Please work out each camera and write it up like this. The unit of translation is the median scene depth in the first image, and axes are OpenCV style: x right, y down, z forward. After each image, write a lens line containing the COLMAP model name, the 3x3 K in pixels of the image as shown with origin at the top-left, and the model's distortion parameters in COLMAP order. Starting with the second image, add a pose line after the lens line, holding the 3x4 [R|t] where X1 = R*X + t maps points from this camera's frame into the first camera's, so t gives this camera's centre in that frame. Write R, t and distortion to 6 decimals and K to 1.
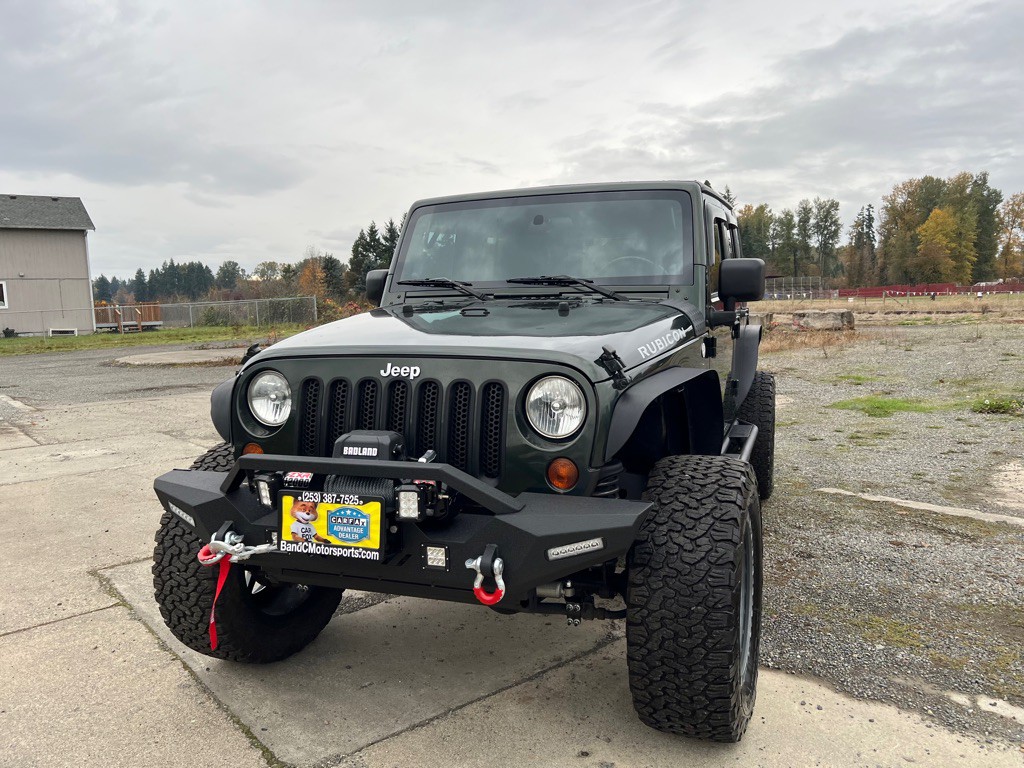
lens RADIAL K [[798.2, 0, 525.6], [0, 798.2, 388.8], [0, 0, 1]] dist [0.016582, -0.000584]
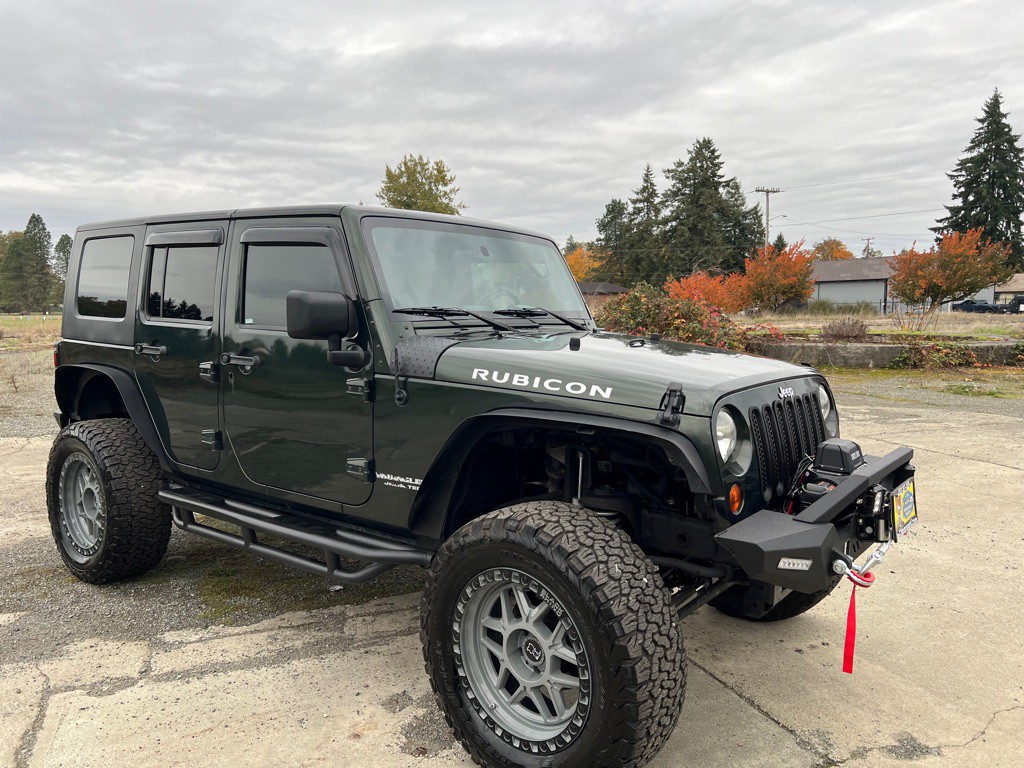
lens RADIAL K [[789.0, 0, 533.7], [0, 789.0, 407.5], [0, 0, 1]] dist [0.070927, -0.080839]
pose [[0.293580, -0.096950, 0.951005, -0.884921], [0.103833, 0.992192, 0.069094, -0.076754], [-0.950279, 0.078461, 0.301355, 0.640449]]
